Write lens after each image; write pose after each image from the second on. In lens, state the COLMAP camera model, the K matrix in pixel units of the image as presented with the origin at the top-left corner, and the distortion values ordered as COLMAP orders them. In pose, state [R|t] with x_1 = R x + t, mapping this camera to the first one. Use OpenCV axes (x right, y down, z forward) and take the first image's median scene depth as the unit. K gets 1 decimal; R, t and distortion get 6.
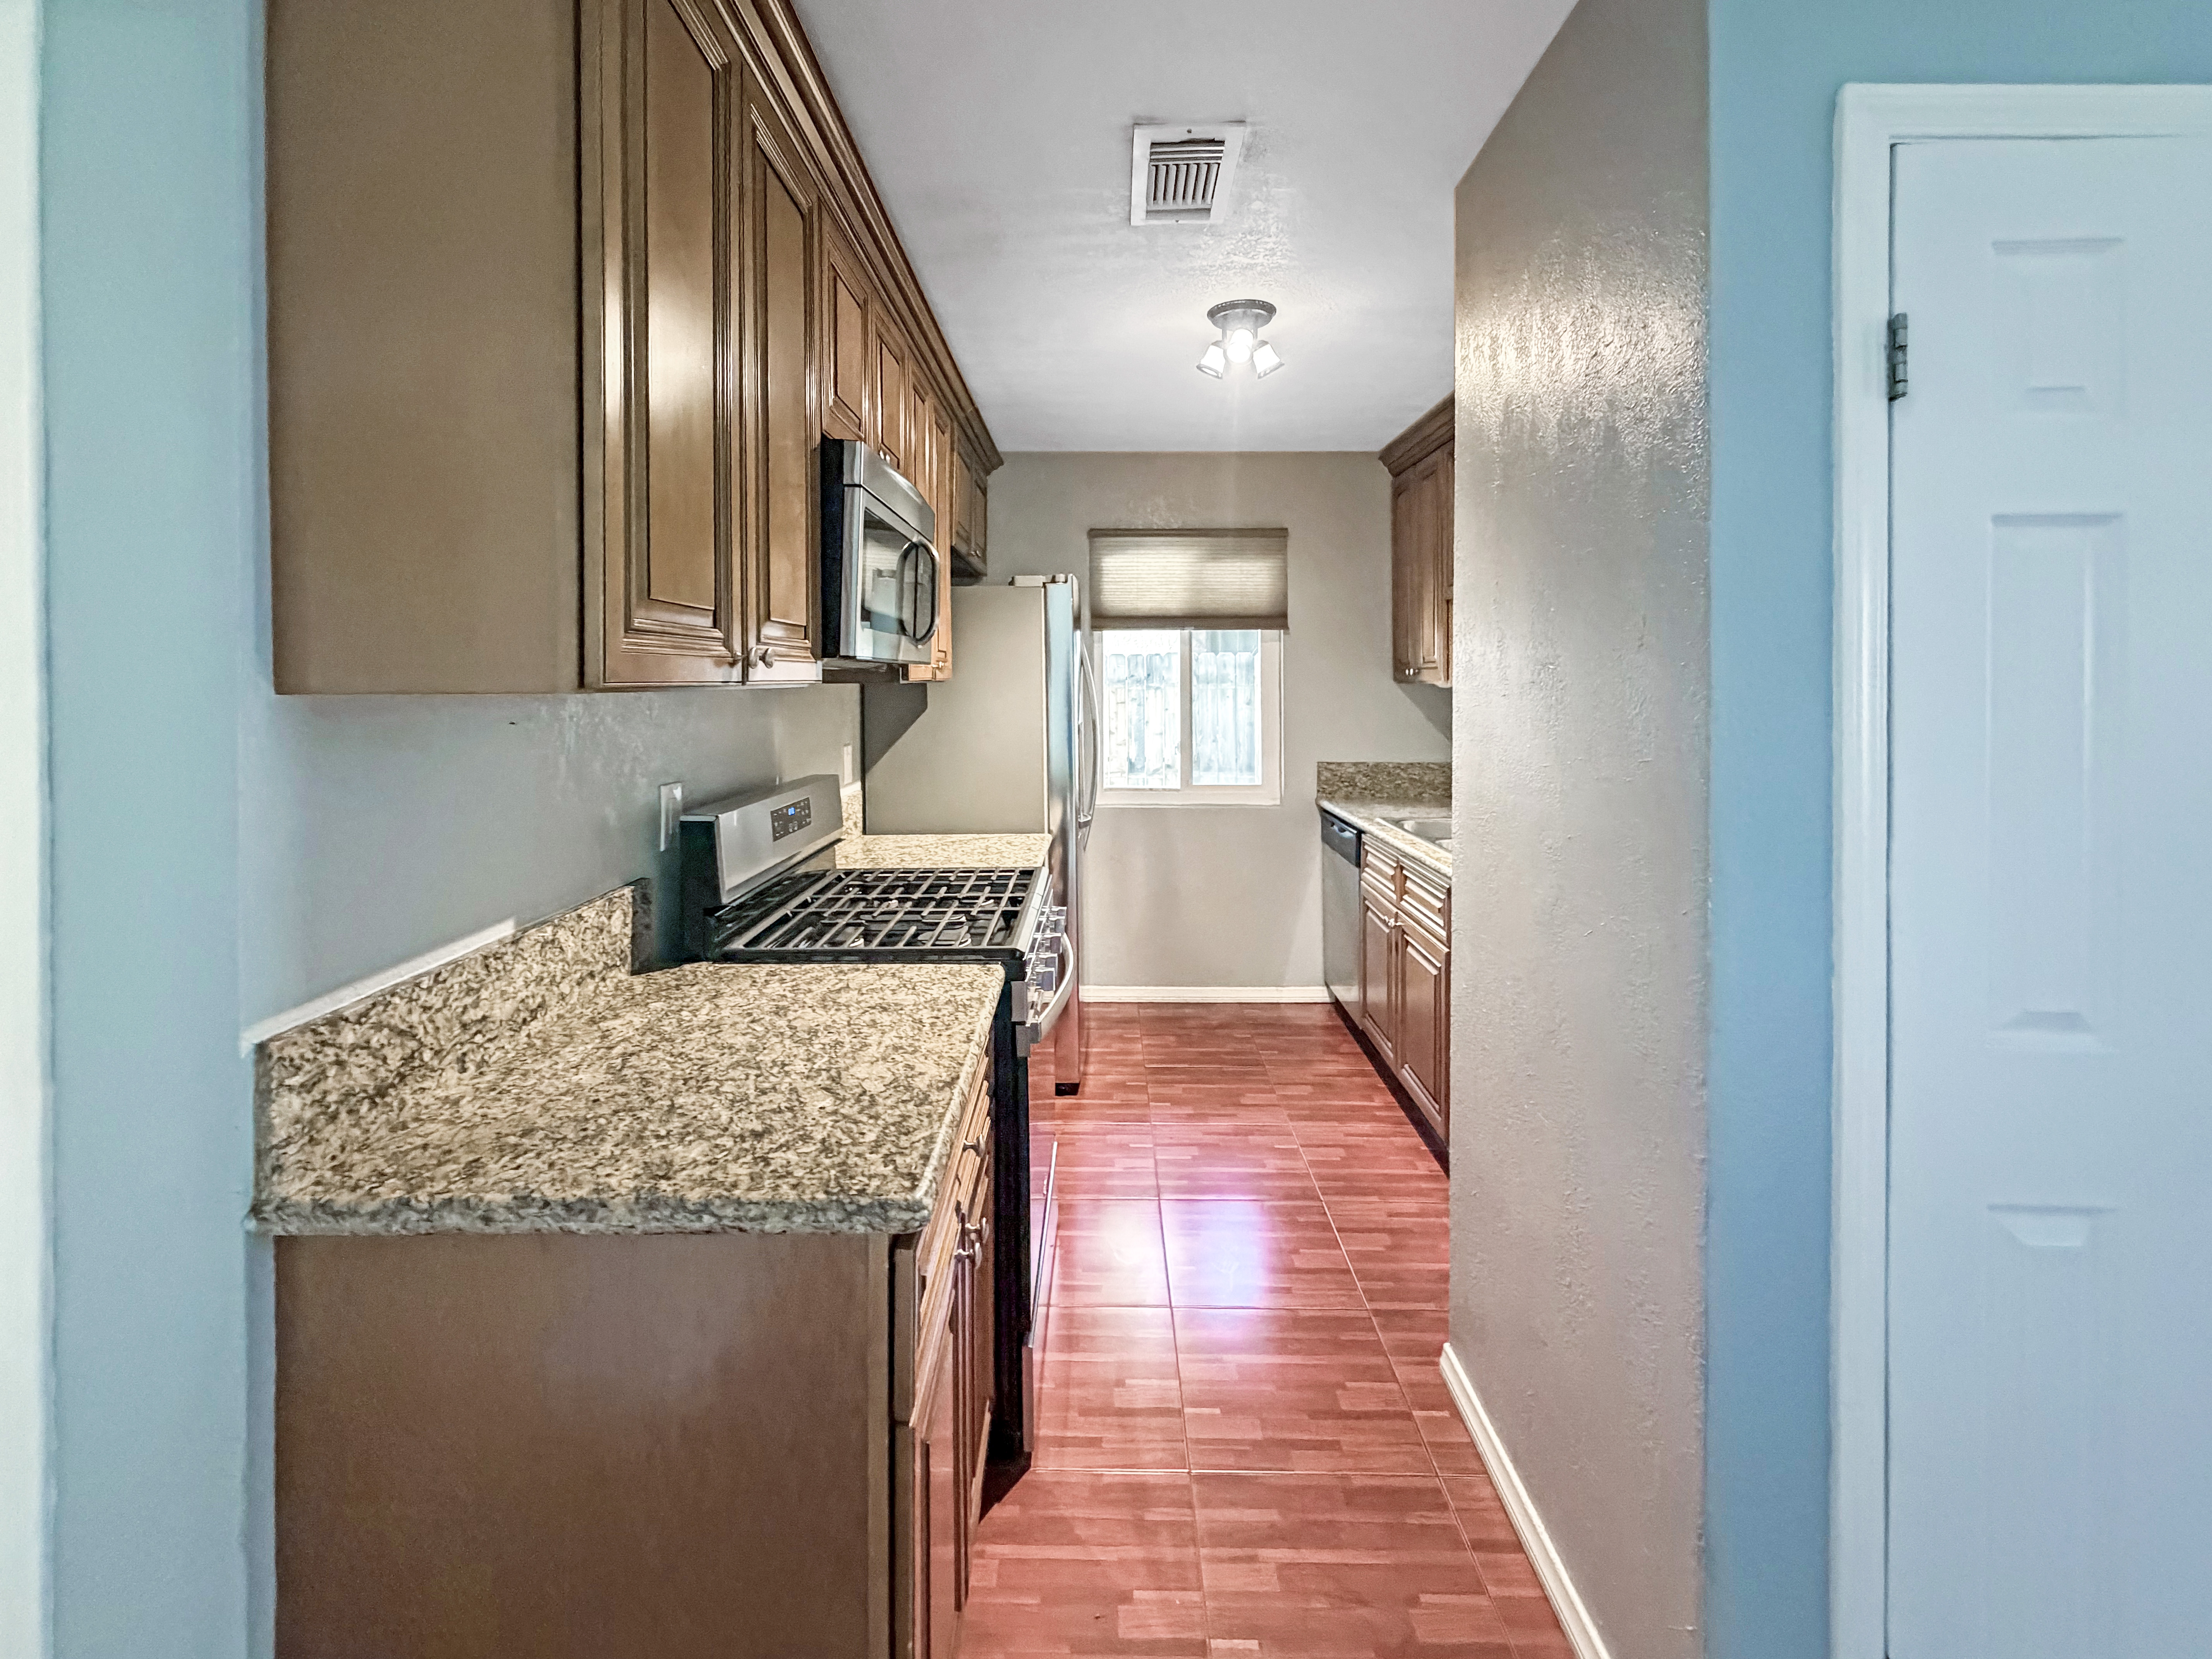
lens RADIAL K [[902.9, 0, 1097.8], [0, 902.9, 831.0], [0, 0, 1]] dist [-0.001469, -0.000068]
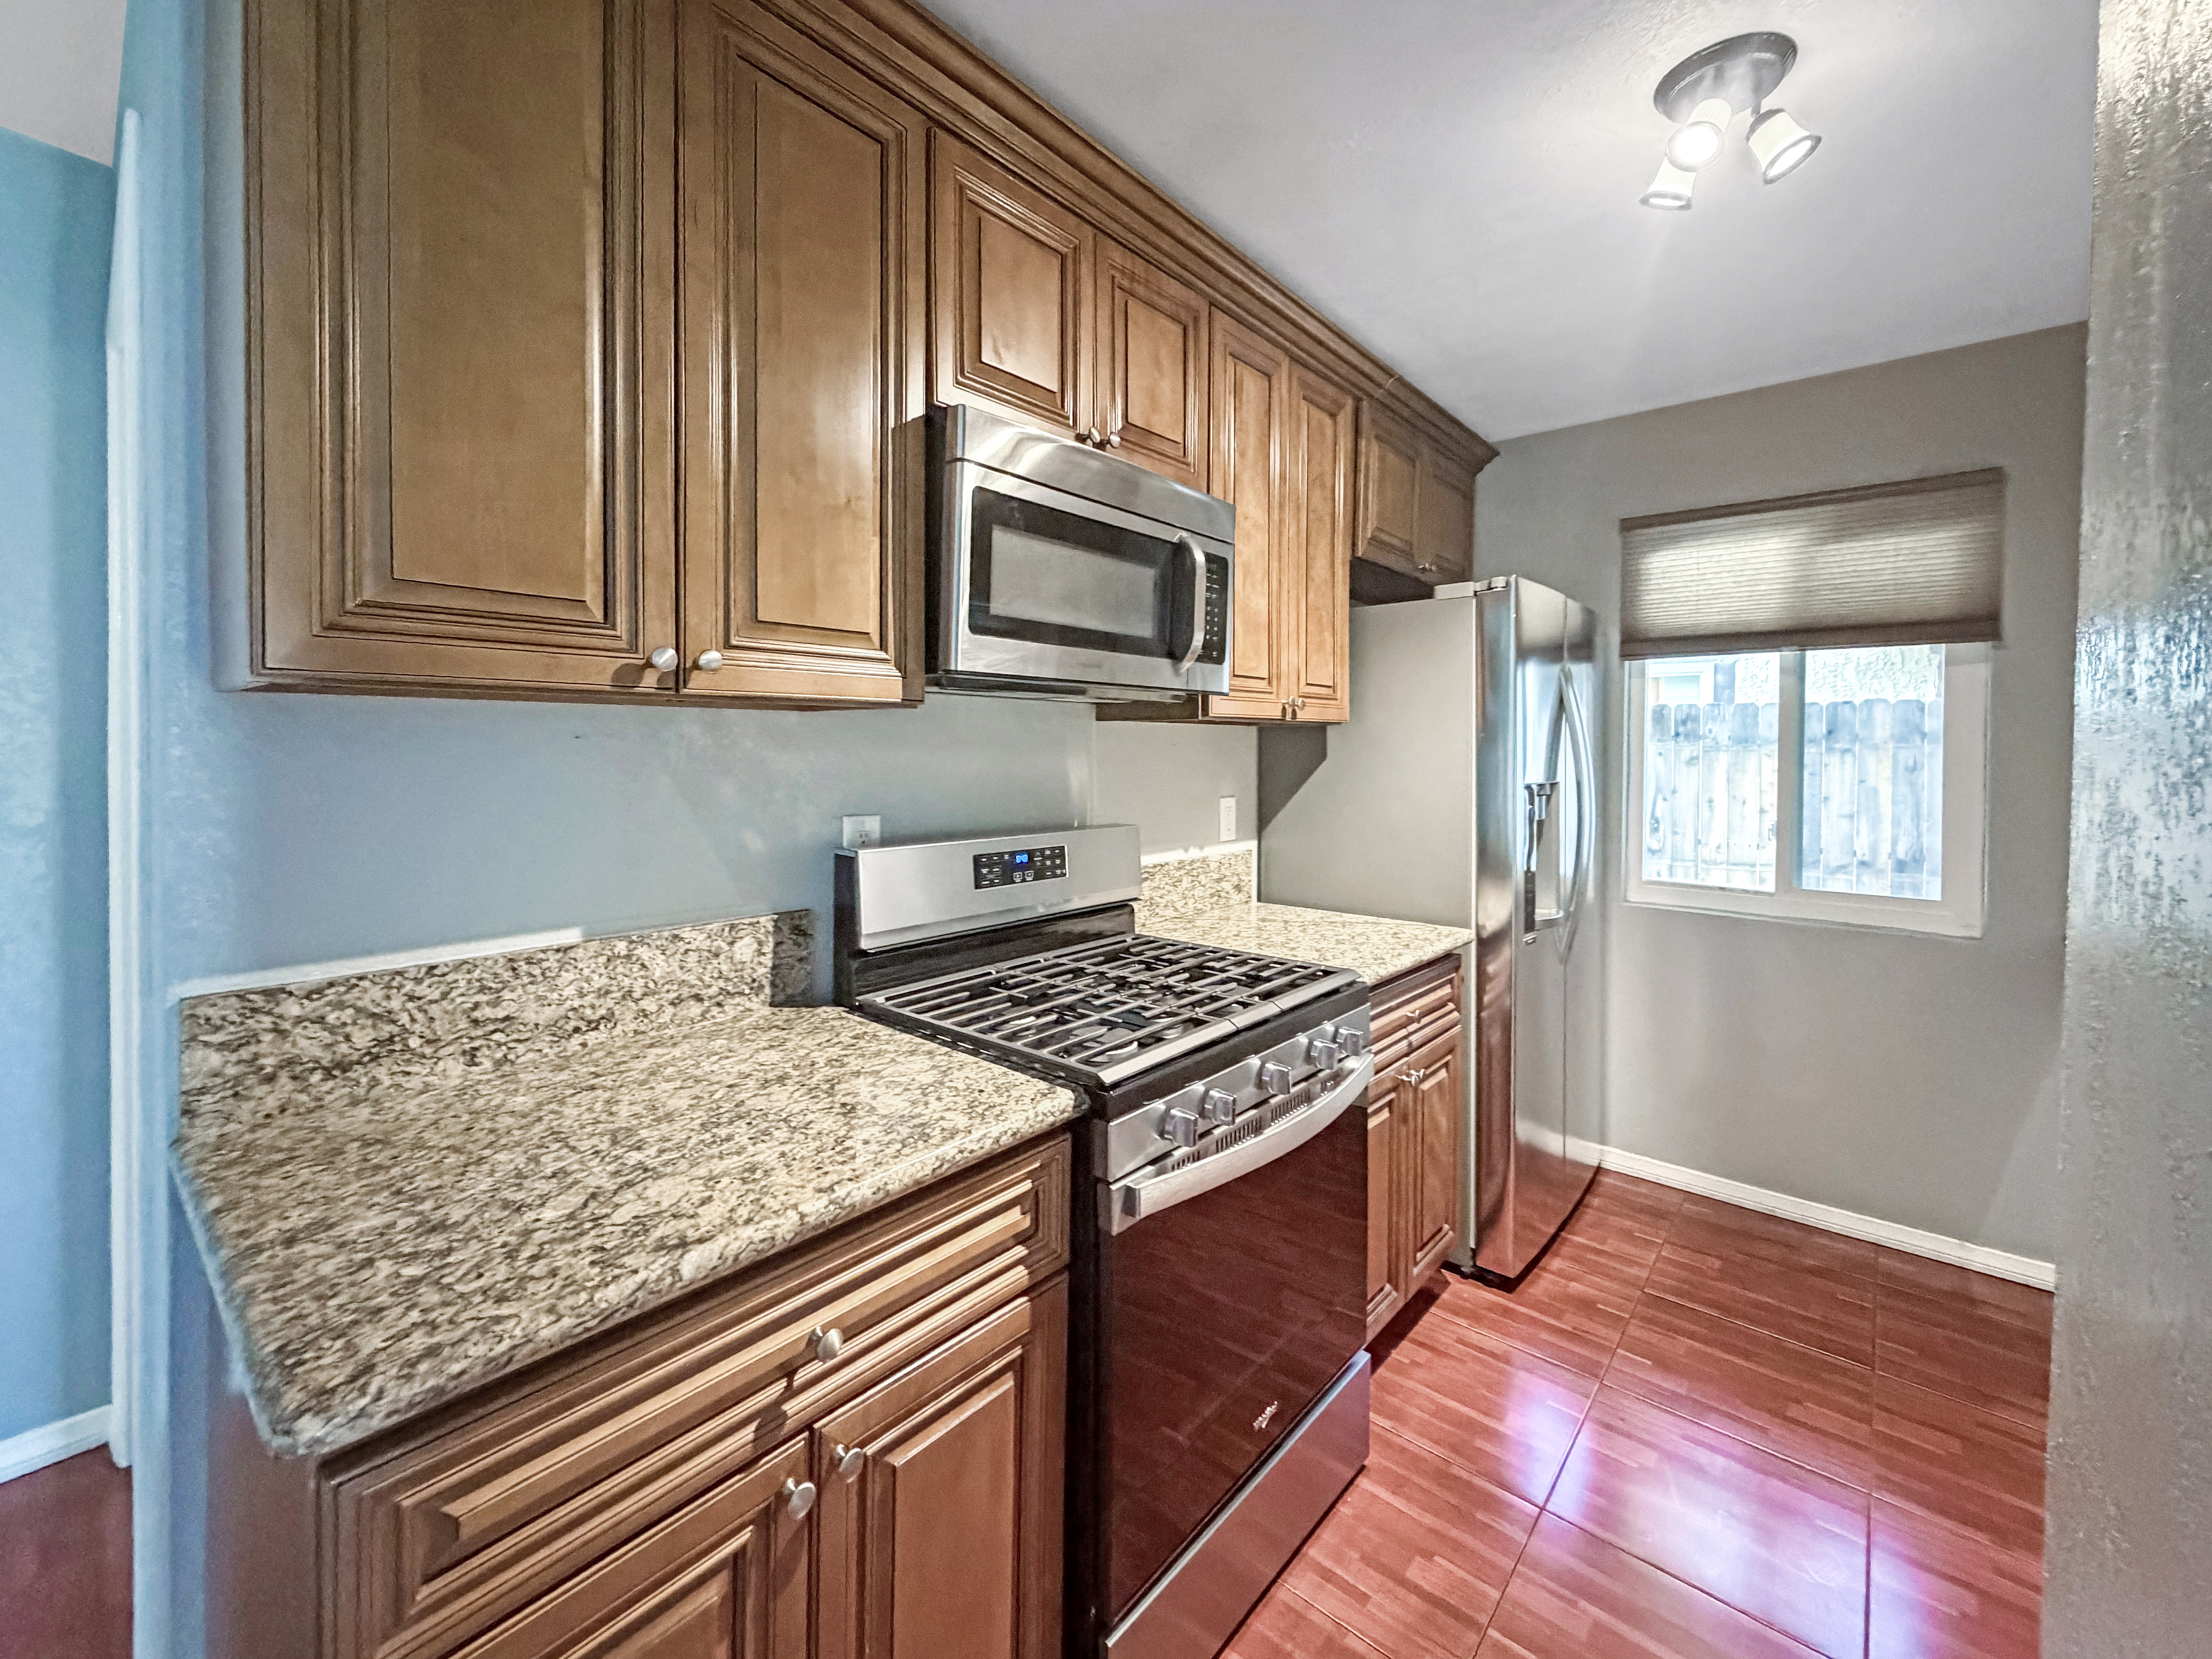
lens RADIAL K [[902.9, 0, 1092.2], [0, 902.9, 848.2], [0, 0, 1]] dist [-0.001469, -0.000068]
pose [[0.763933, 0.080058, -0.640310, 0.494840], [-0.113631, 0.993458, -0.011358, -0.052479], [0.635212, 0.081436, 0.768032, 0.635295]]
